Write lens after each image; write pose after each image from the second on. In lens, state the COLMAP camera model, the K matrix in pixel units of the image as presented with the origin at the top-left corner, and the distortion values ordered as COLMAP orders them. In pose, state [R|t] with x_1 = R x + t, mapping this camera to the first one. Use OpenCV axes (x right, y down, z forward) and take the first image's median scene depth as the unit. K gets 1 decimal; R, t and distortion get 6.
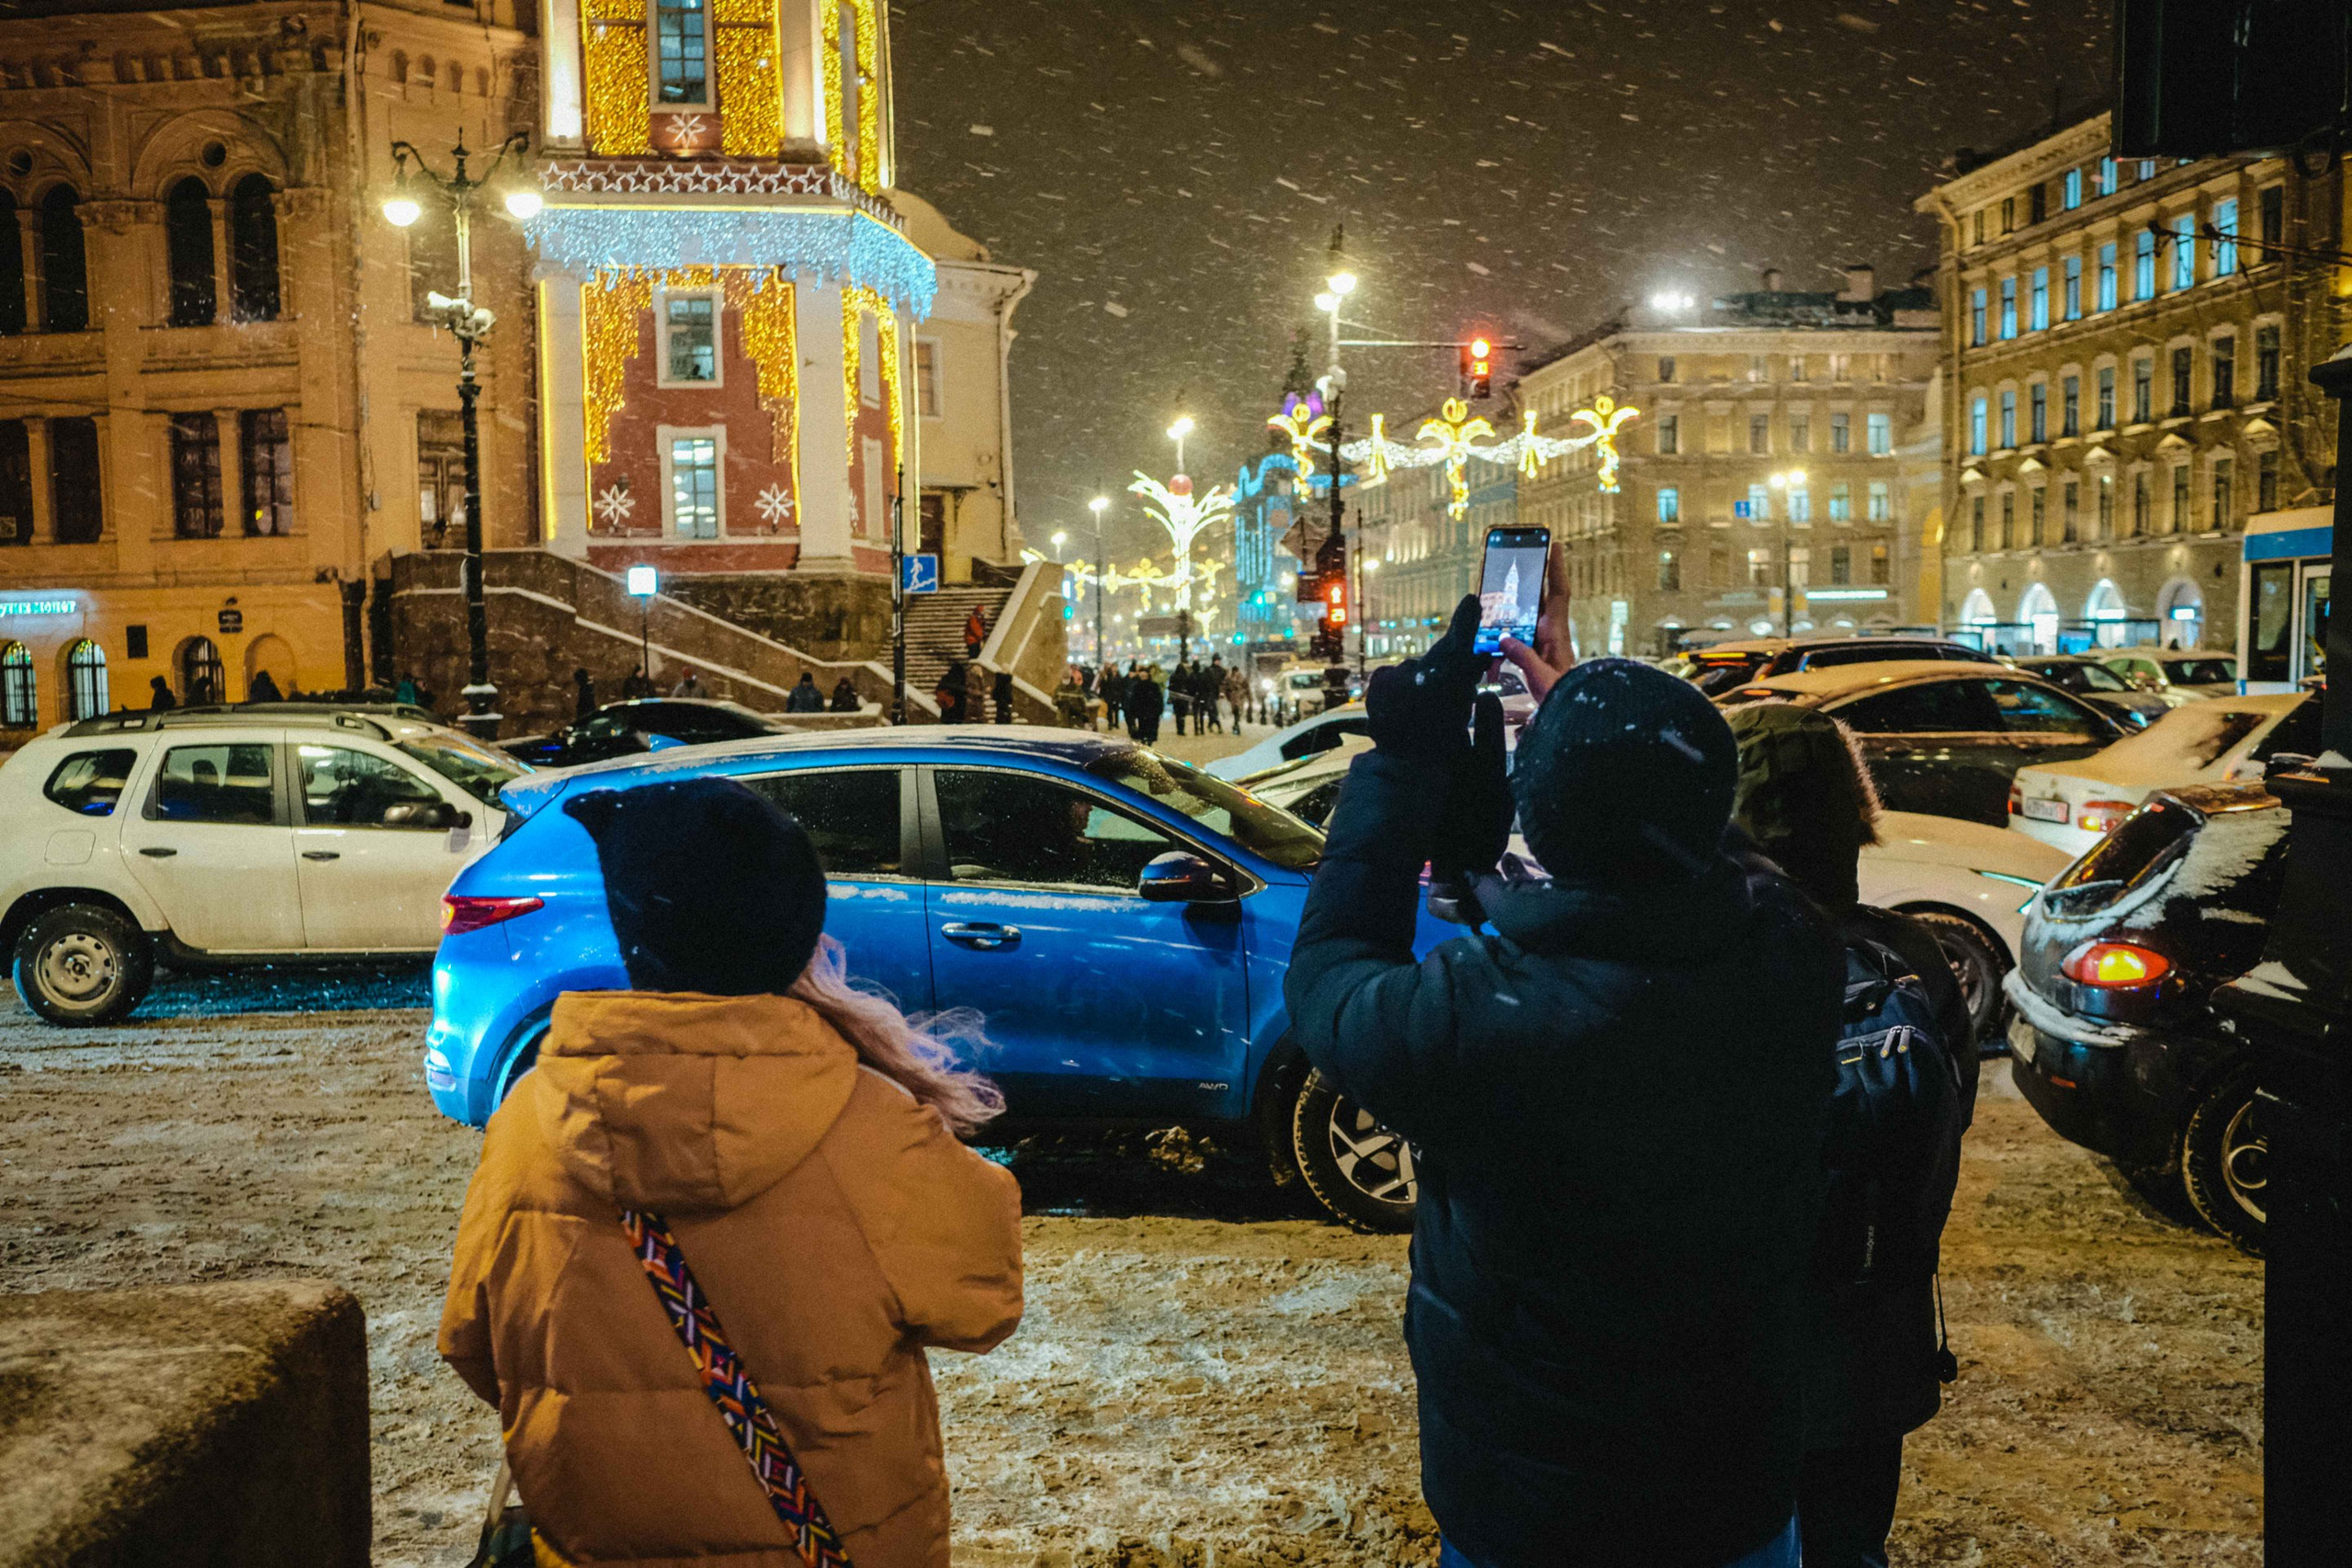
lens RADIAL K [[2329.6, 0, 1176.2], [0, 2329.6, 784.4], [0, 0, 1]] dist [0.159306, 0.000000]
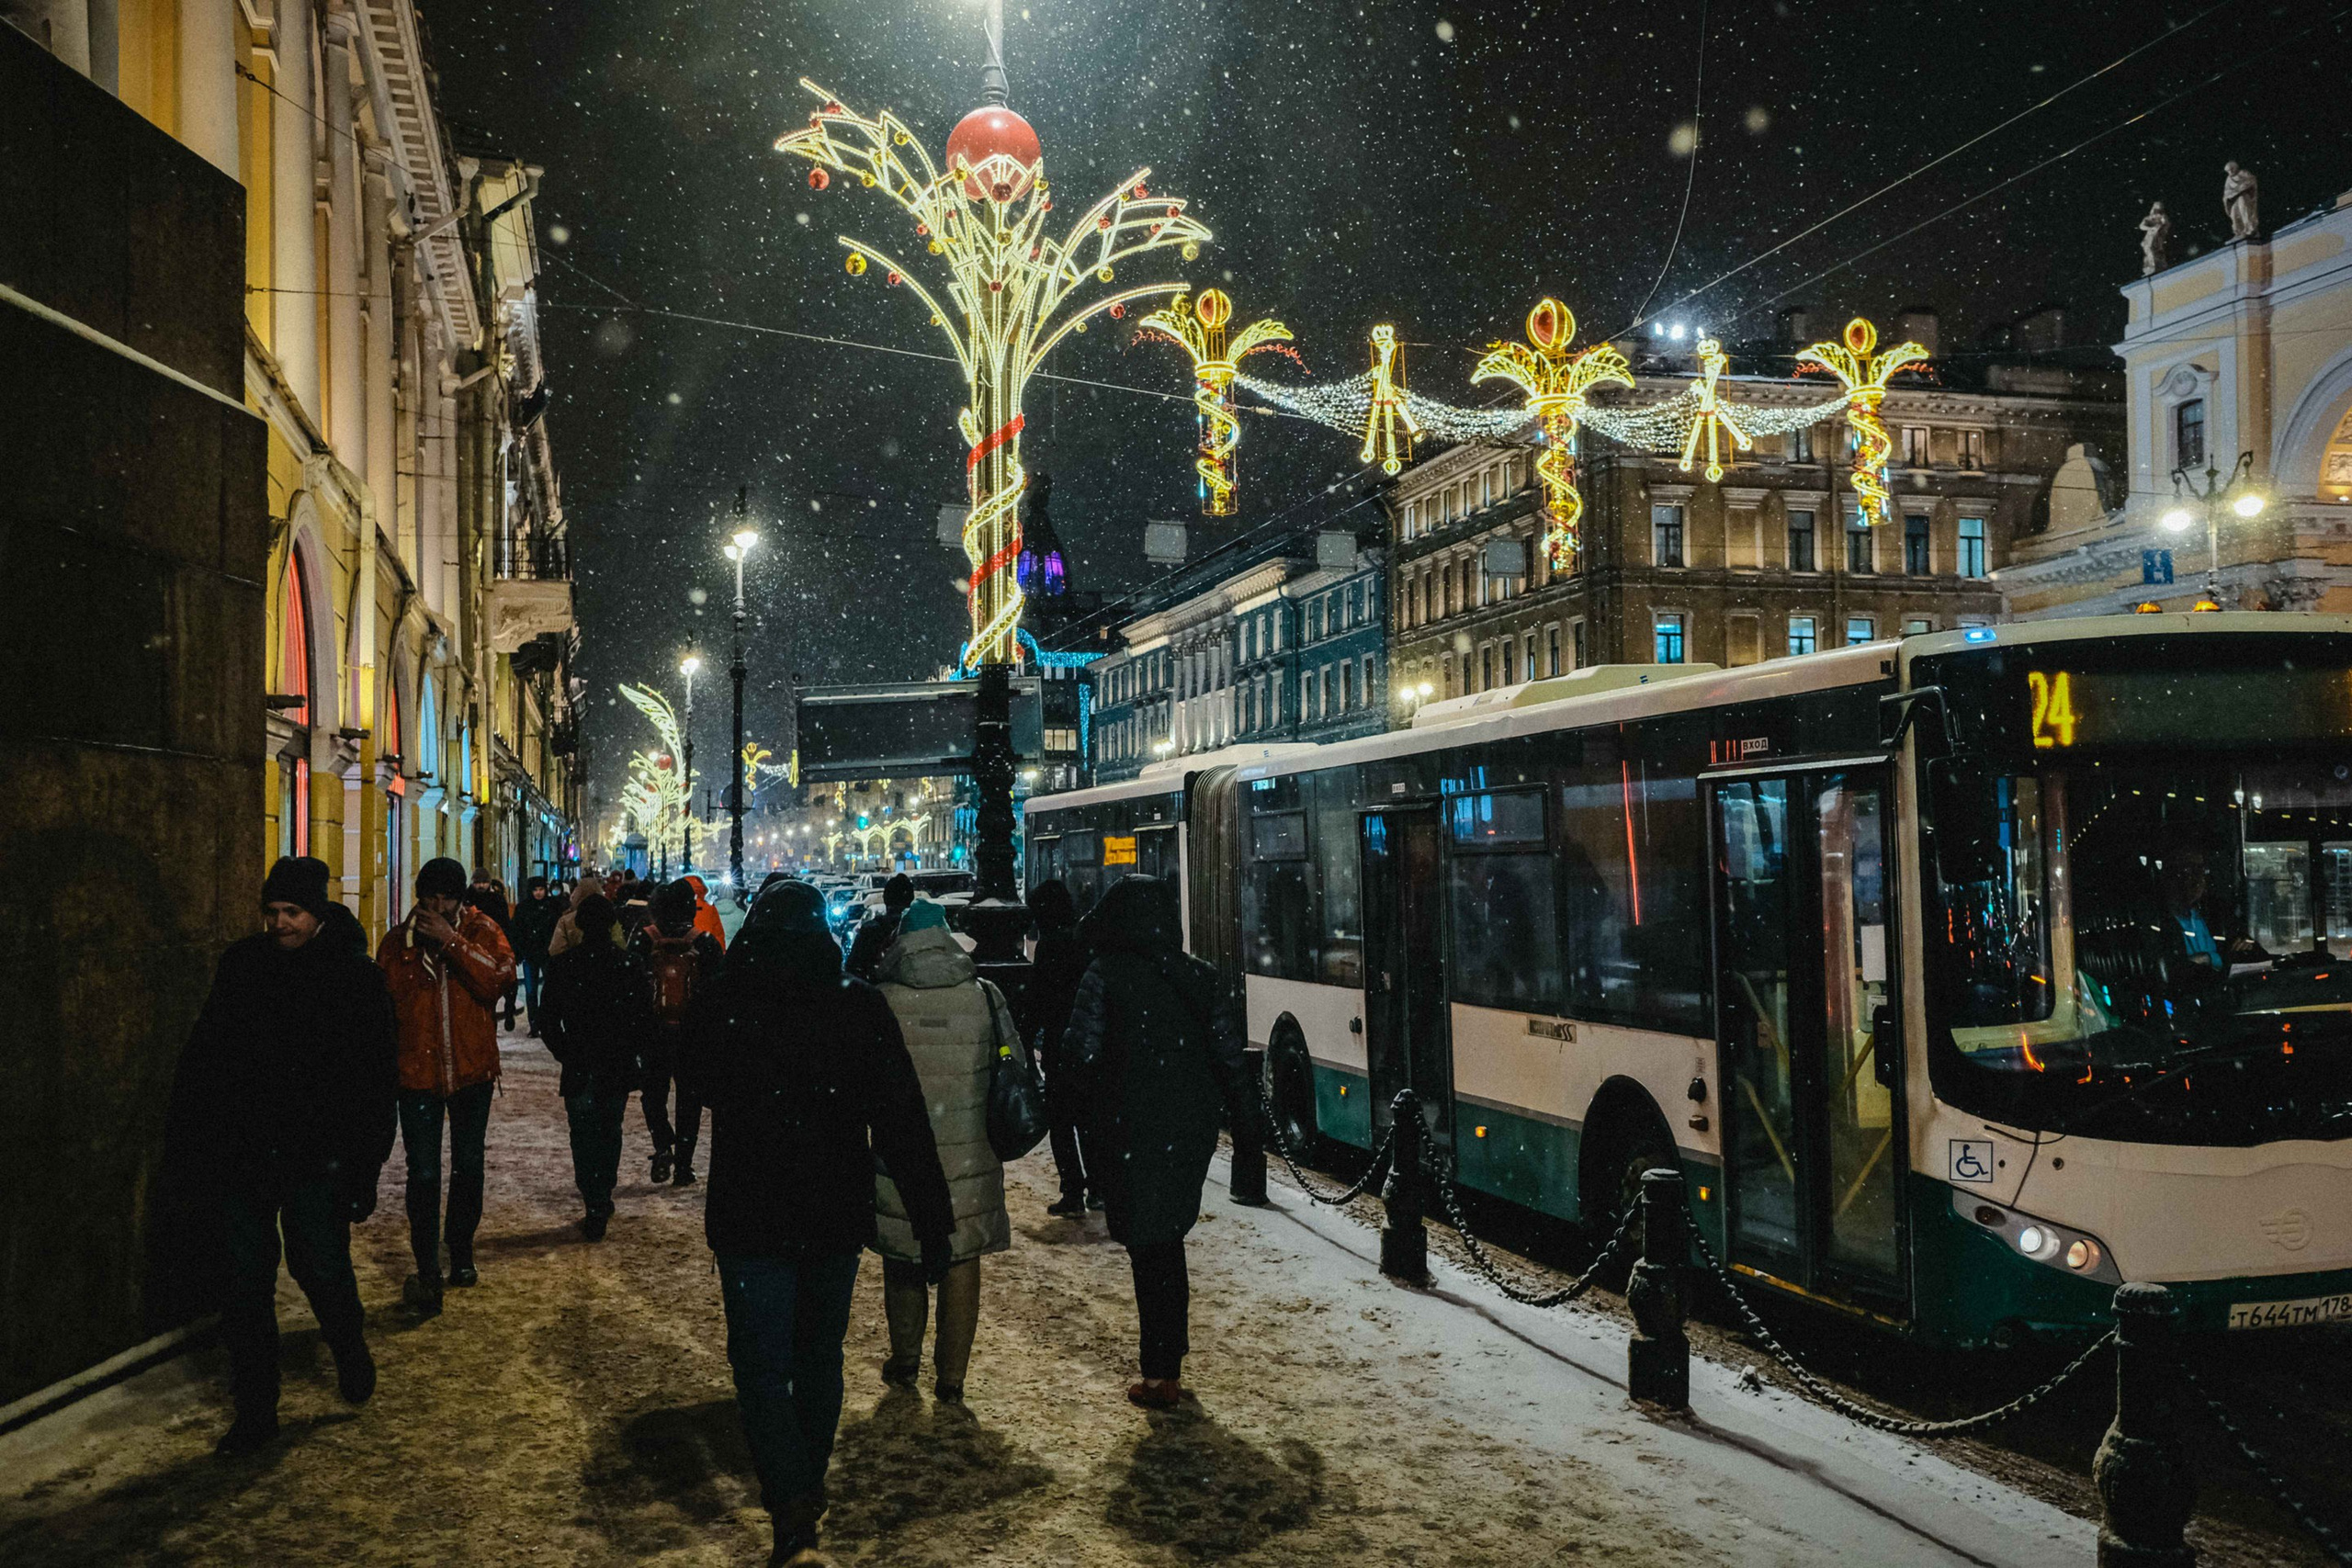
lens RADIAL K [[2329.6, 0, 1161.8], [0, 2329.6, 795.2], [0, 0, 1]] dist [0.159306, 0.000000]
pose [[0.992139, 0.013694, 0.124392, -0.006147], [-0.002522, 0.995981, -0.089531, -0.025639], [-0.125119, 0.088514, 0.988186, 0.467022]]
